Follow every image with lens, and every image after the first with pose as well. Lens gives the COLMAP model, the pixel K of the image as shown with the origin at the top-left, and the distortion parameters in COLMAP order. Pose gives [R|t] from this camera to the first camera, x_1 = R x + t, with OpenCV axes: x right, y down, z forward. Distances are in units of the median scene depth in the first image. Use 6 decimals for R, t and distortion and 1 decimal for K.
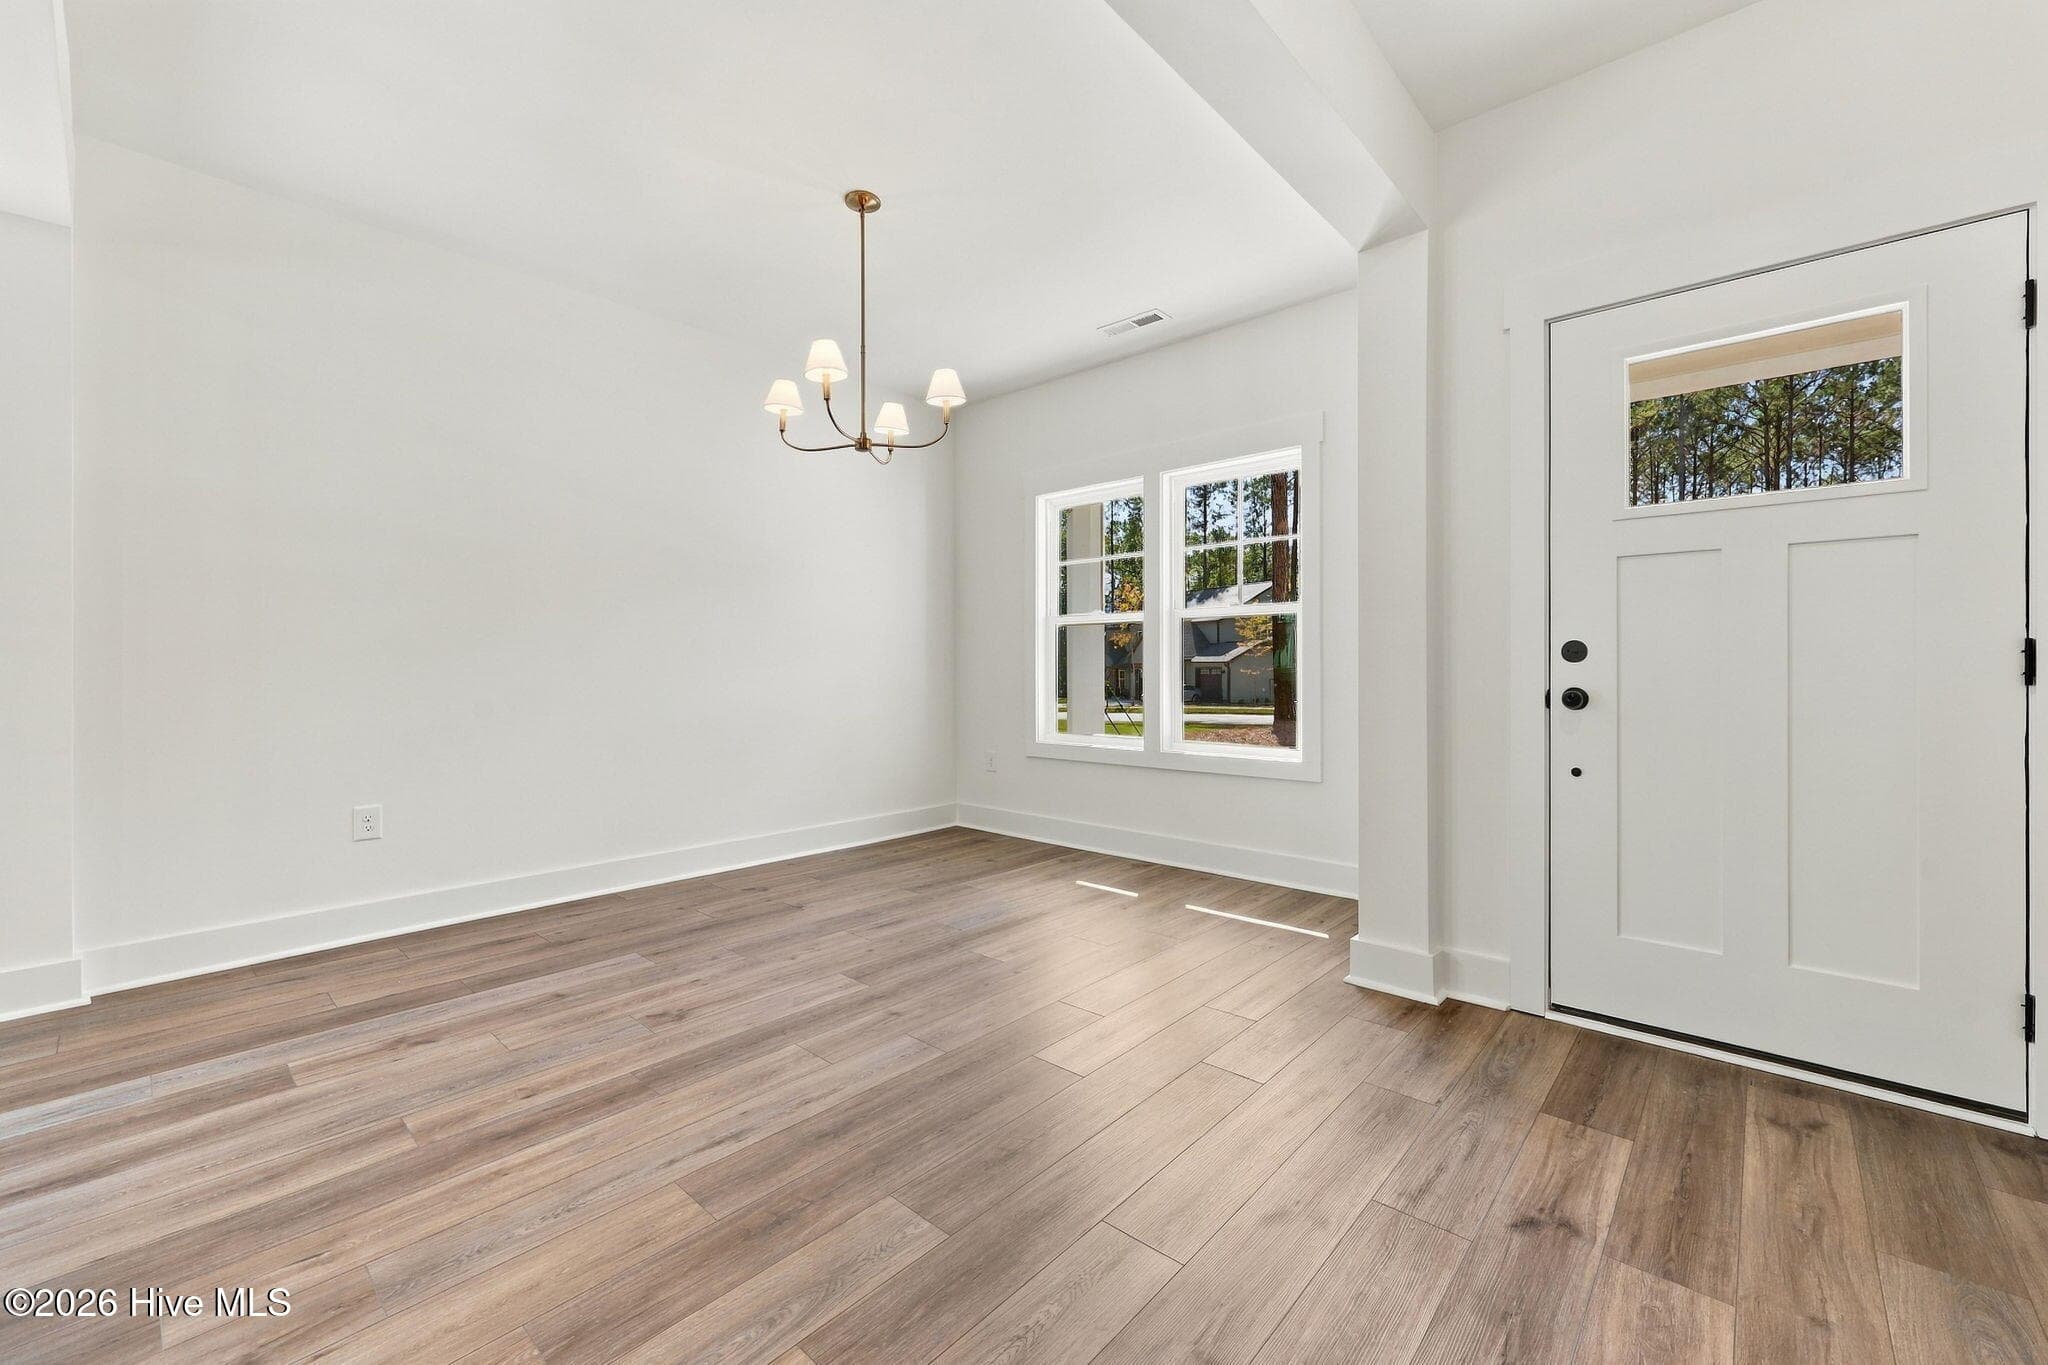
lens RADIAL K [[823.1, 0, 1029.2], [0, 823.1, 668.5], [0, 0, 1]] dist [0.000472, 0.000455]
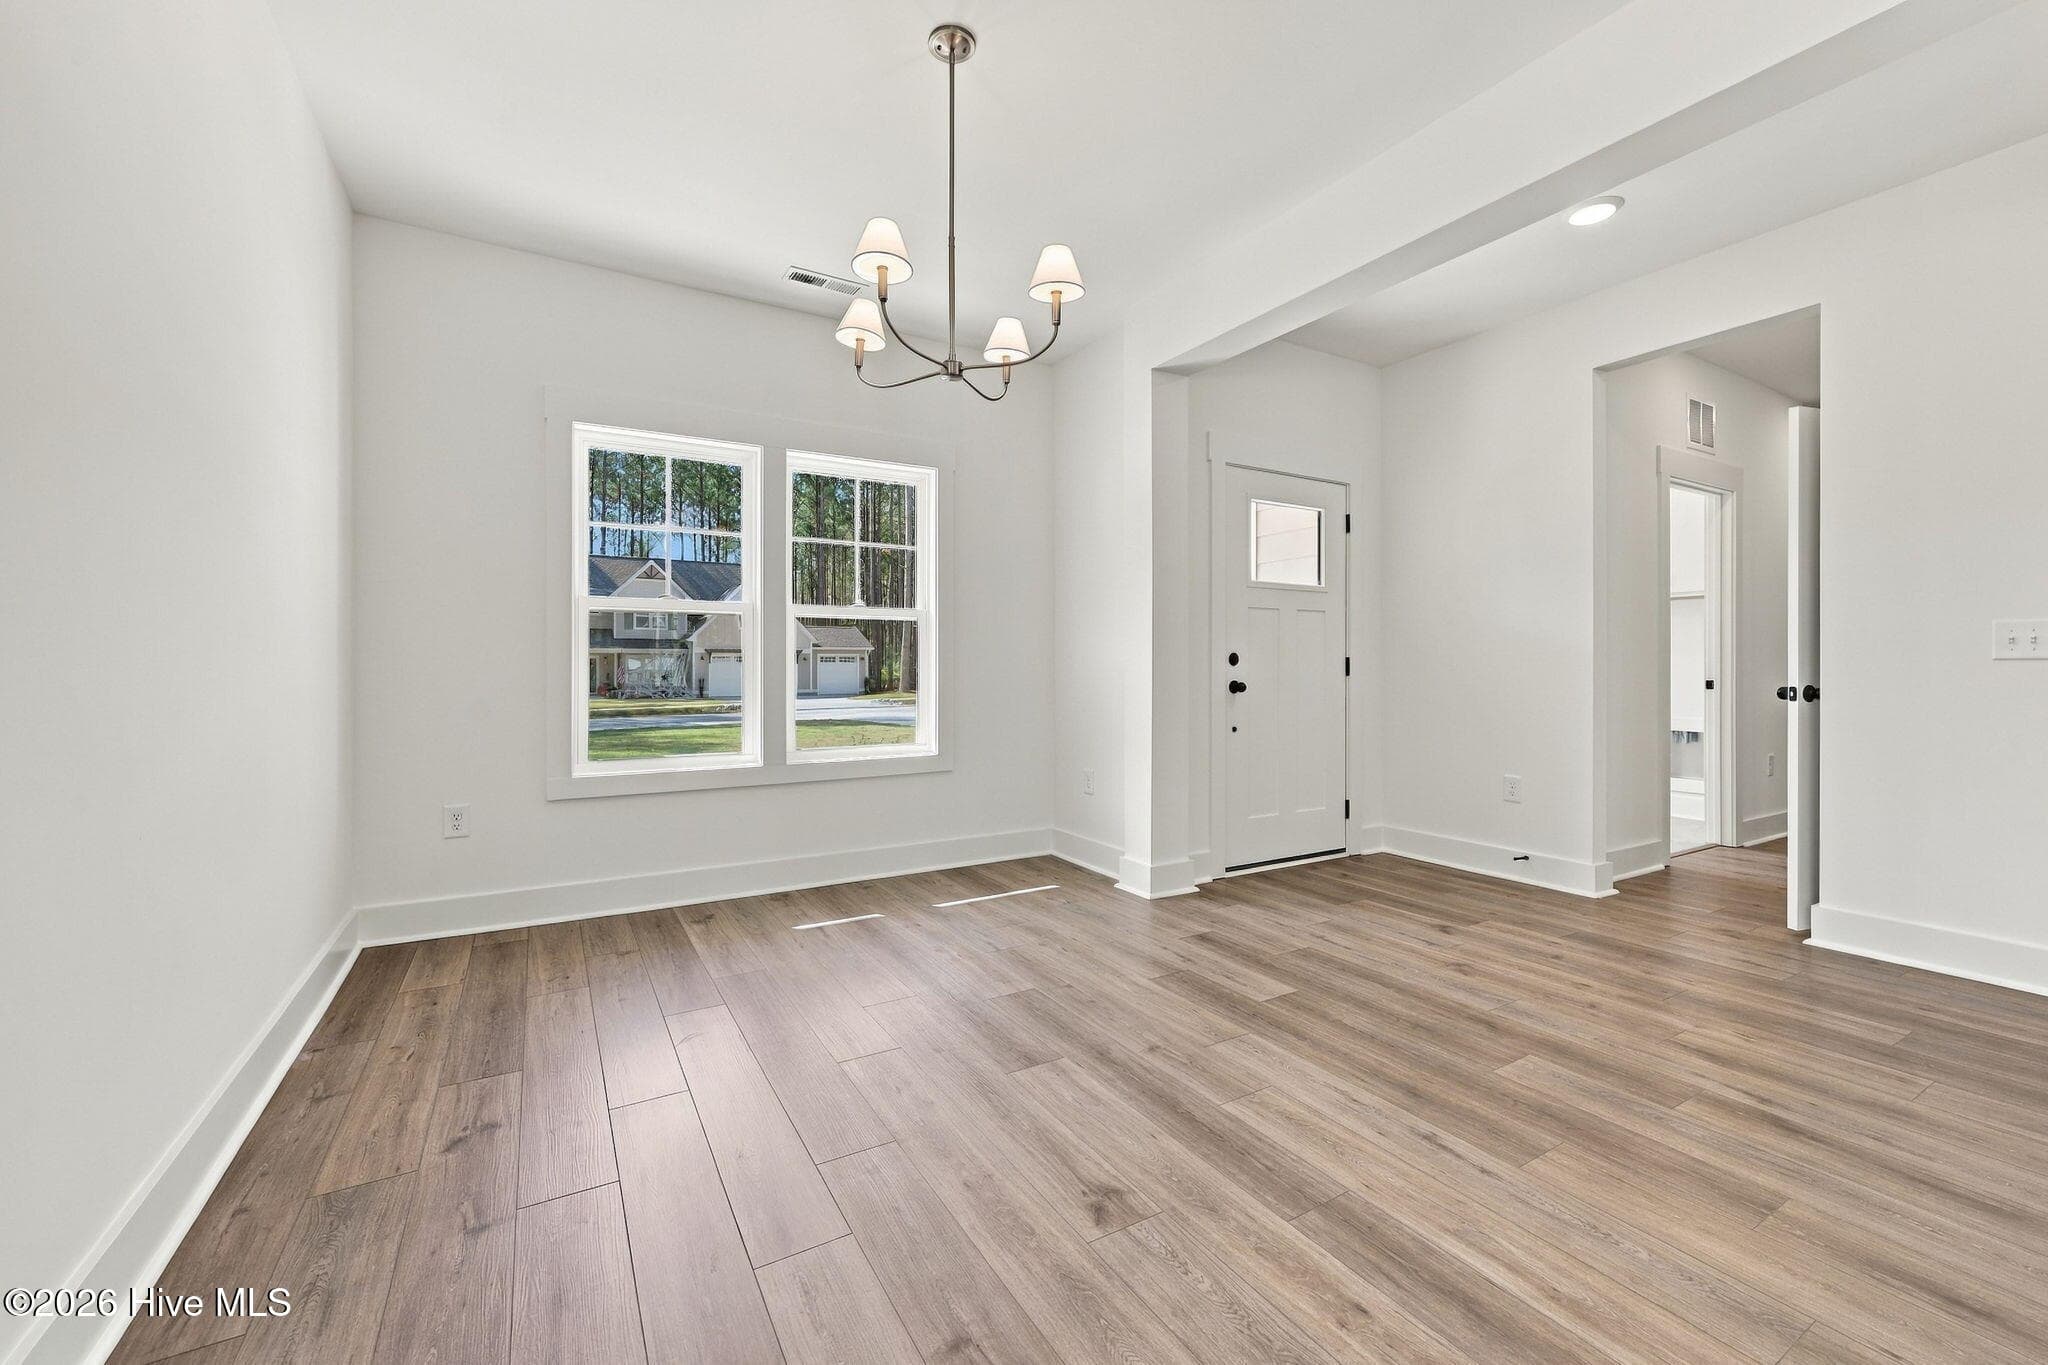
lens RADIAL K [[823.1, 0, 1029.2], [0, 823.1, 668.5], [0, 0, 1]] dist [0.000472, 0.000455]
pose [[0.297665, 0.000391, 0.954670, -1.120513], [0.001162, 0.999999, -0.000772, -0.000864], [-0.954670, 0.001339, 0.297665, 0.895661]]
